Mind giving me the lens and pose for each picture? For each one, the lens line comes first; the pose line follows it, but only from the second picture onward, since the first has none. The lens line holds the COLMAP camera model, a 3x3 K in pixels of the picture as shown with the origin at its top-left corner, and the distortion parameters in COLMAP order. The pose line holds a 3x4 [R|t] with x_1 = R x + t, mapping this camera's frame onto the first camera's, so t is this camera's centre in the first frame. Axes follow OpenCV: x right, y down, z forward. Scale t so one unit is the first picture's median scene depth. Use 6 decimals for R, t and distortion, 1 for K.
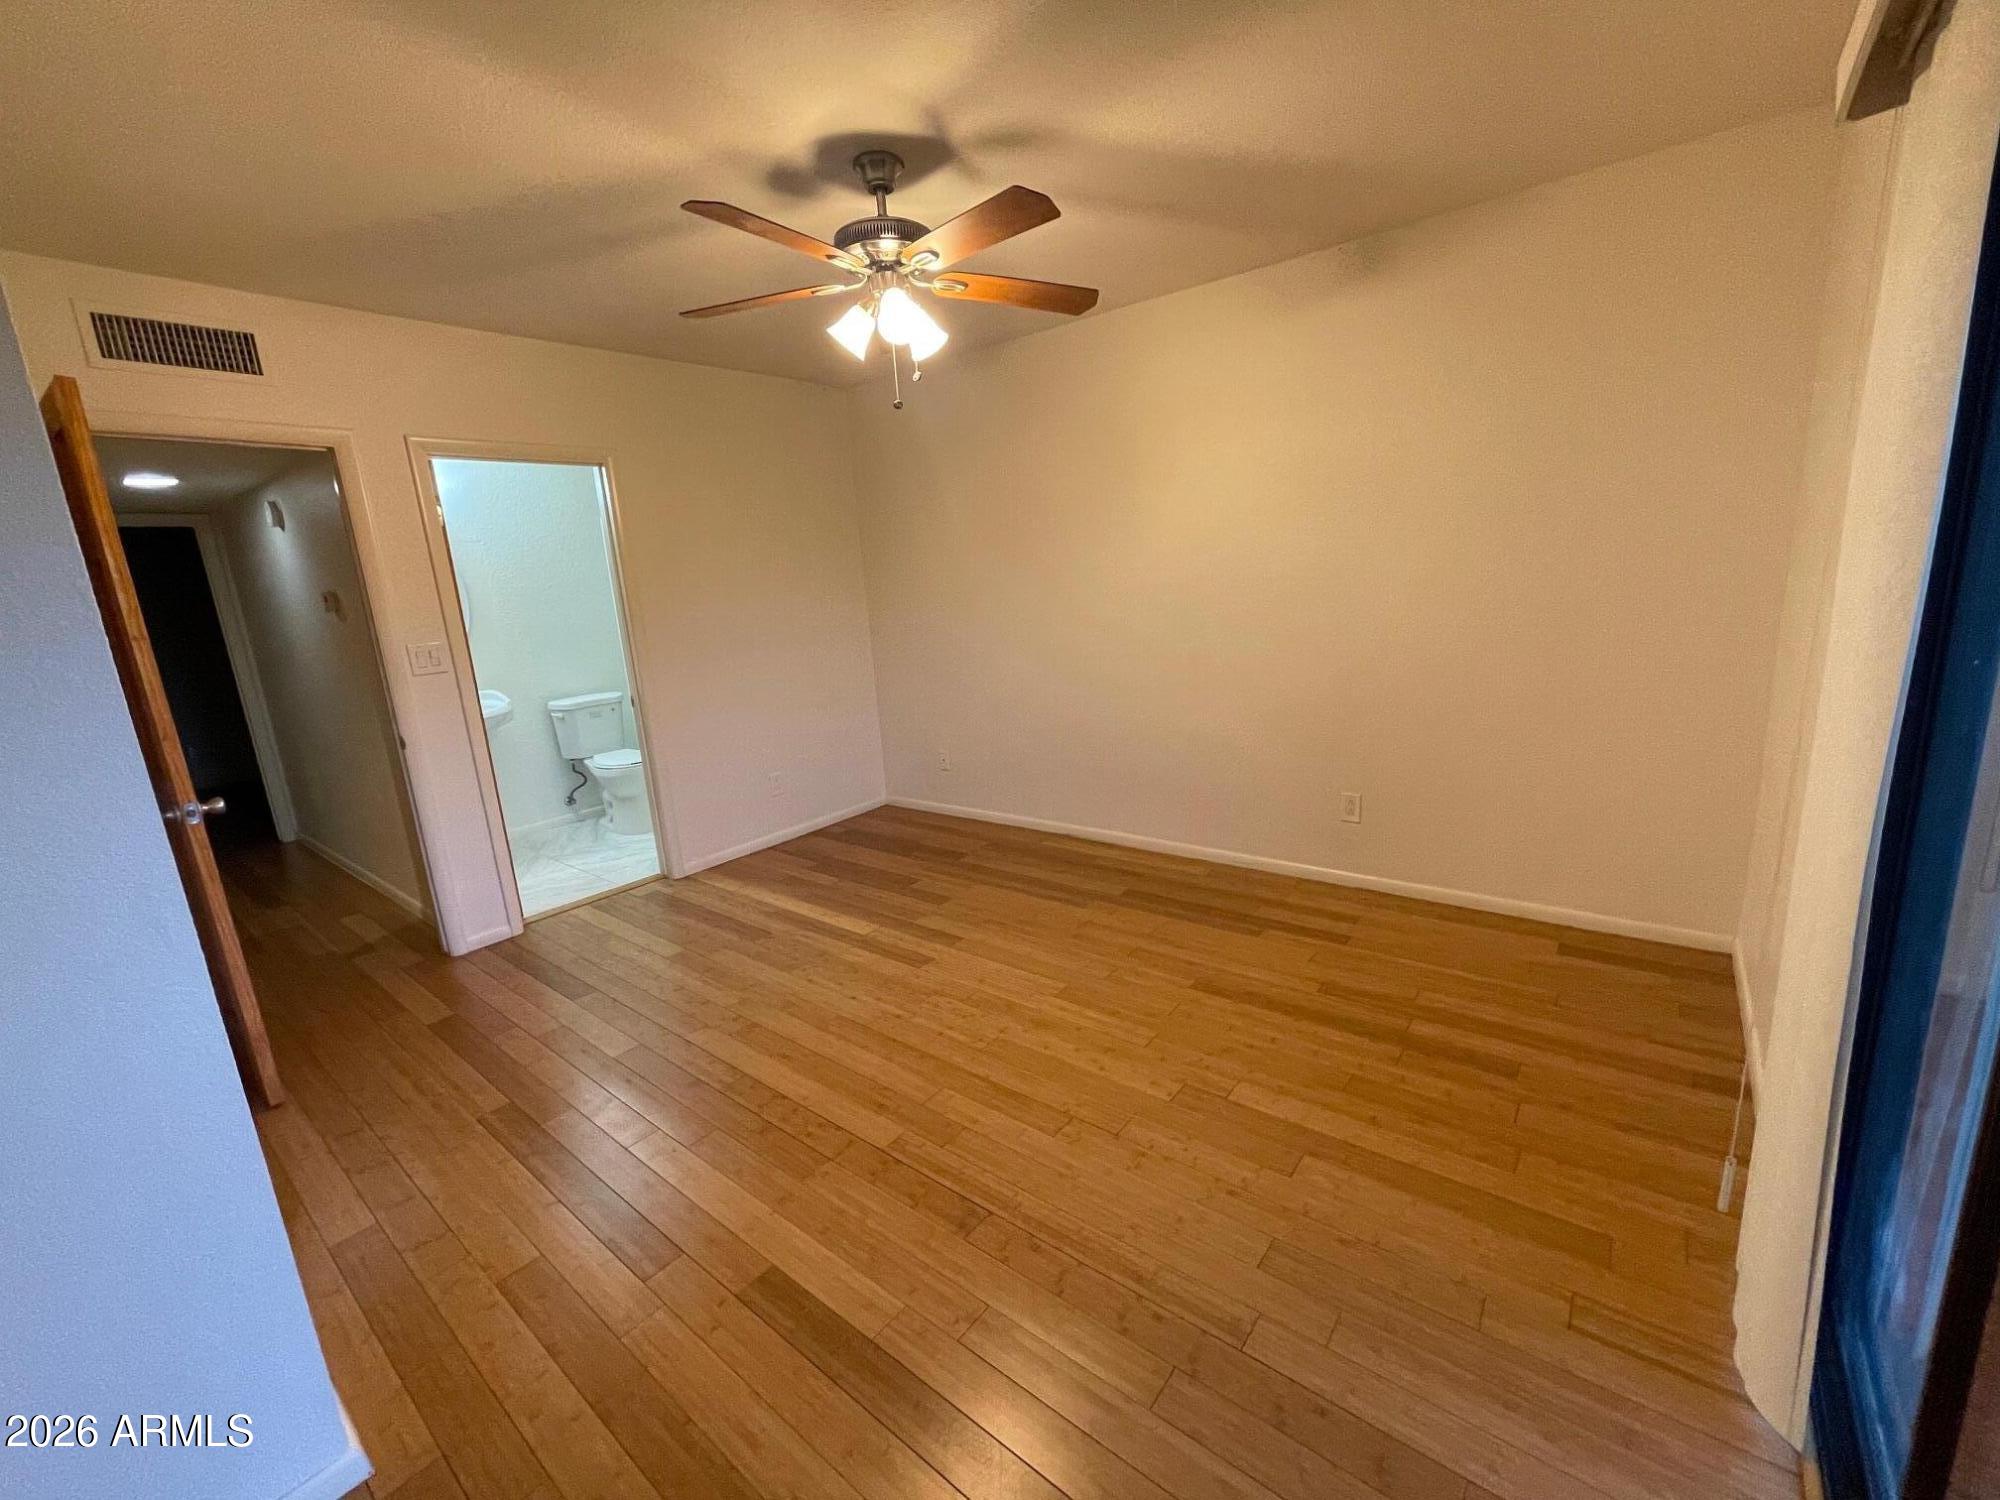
lens RADIAL K [[811.3, 0, 1004.4], [0, 811.3, 753.8], [0, 0, 1]] dist [-0.008322, 0.004217]
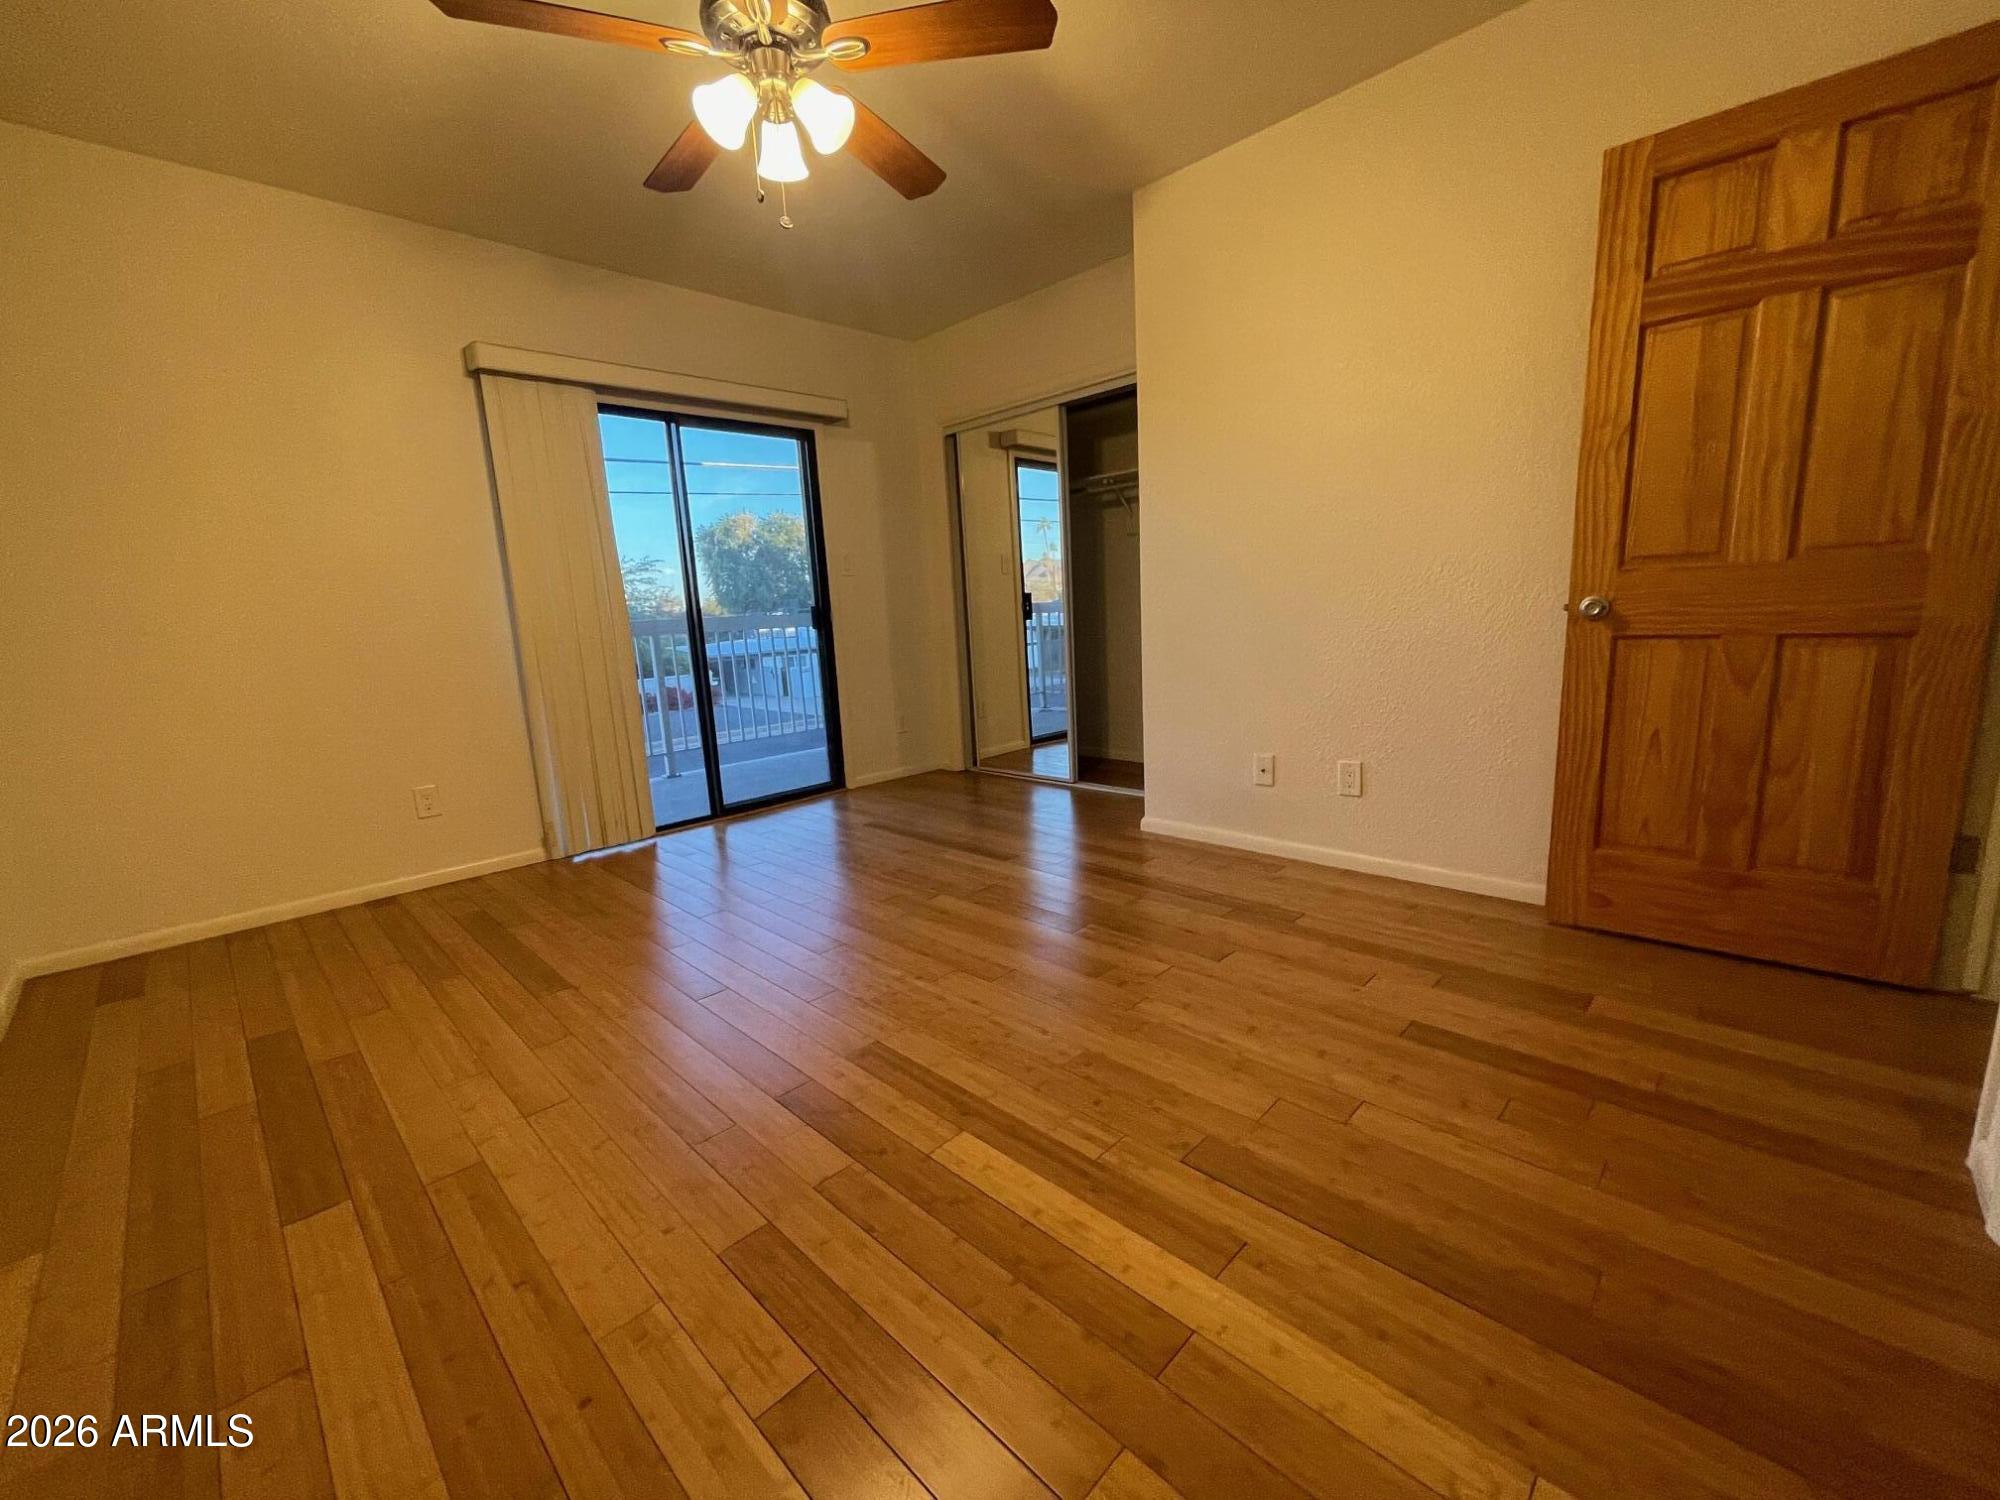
lens RADIAL K [[811.3, 0, 1004.4], [0, 811.3, 753.8], [0, 0, 1]] dist [-0.008322, 0.004217]
pose [[-0.988367, 0.099361, 0.115144, -0.281792], [0.135472, 0.919265, 0.369594, -0.152064], [-0.069125, 0.380894, -0.922031, 1.401847]]
